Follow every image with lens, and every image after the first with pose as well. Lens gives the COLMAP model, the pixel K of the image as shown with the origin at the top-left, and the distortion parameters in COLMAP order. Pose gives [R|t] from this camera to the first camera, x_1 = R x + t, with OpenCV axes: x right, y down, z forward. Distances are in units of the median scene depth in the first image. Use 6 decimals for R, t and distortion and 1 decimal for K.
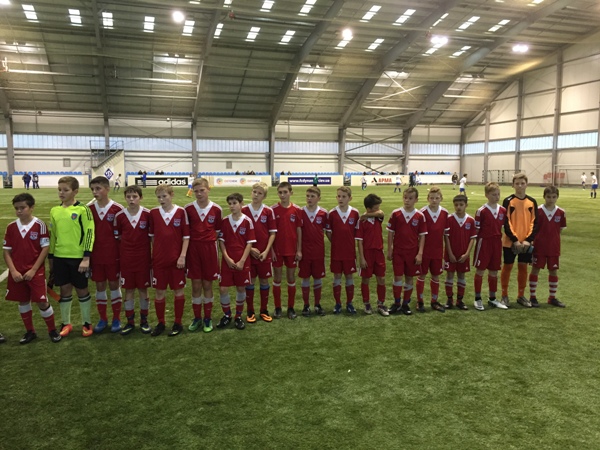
lens RADIAL K [[513.9, 0, 304.5], [0, 513.9, 225.5], [0, 0, 1]] dist [0.089903, -0.114099]
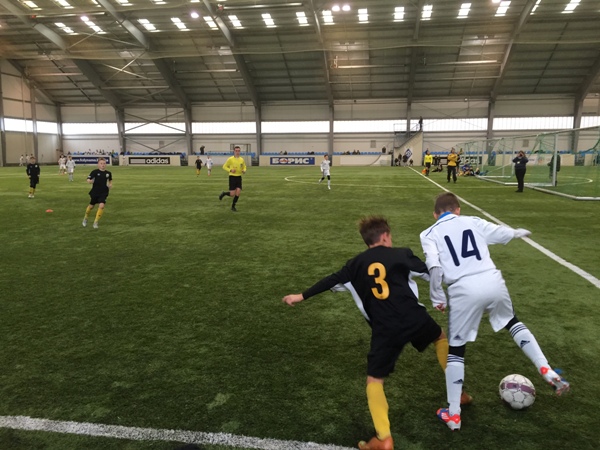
lens RADIAL K [[513.9, 0, 296.3], [0, 513.9, 221.9], [0, 0, 1]] dist [0.089903, -0.114099]
pose [[0.879450, 0.060431, -0.472140, -0.061700], [-0.045421, 0.998036, 0.043138, 0.008887], [0.473820, -0.016493, 0.880468, -0.082233]]
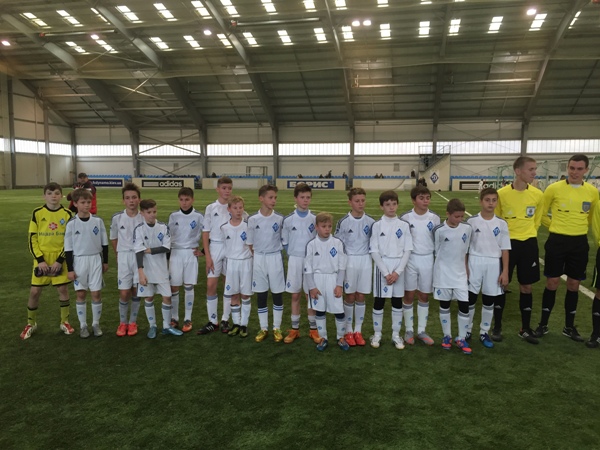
lens RADIAL K [[513.9, 0, 298.4], [0, 513.9, 223.7], [0, 0, 1]] dist [0.089903, -0.114099]
pose [[0.857222, 0.049490, -0.512564, -0.080243], [-0.054374, 0.998506, 0.005473, 0.000884], [0.512069, 0.023178, 0.858632, -0.017265]]
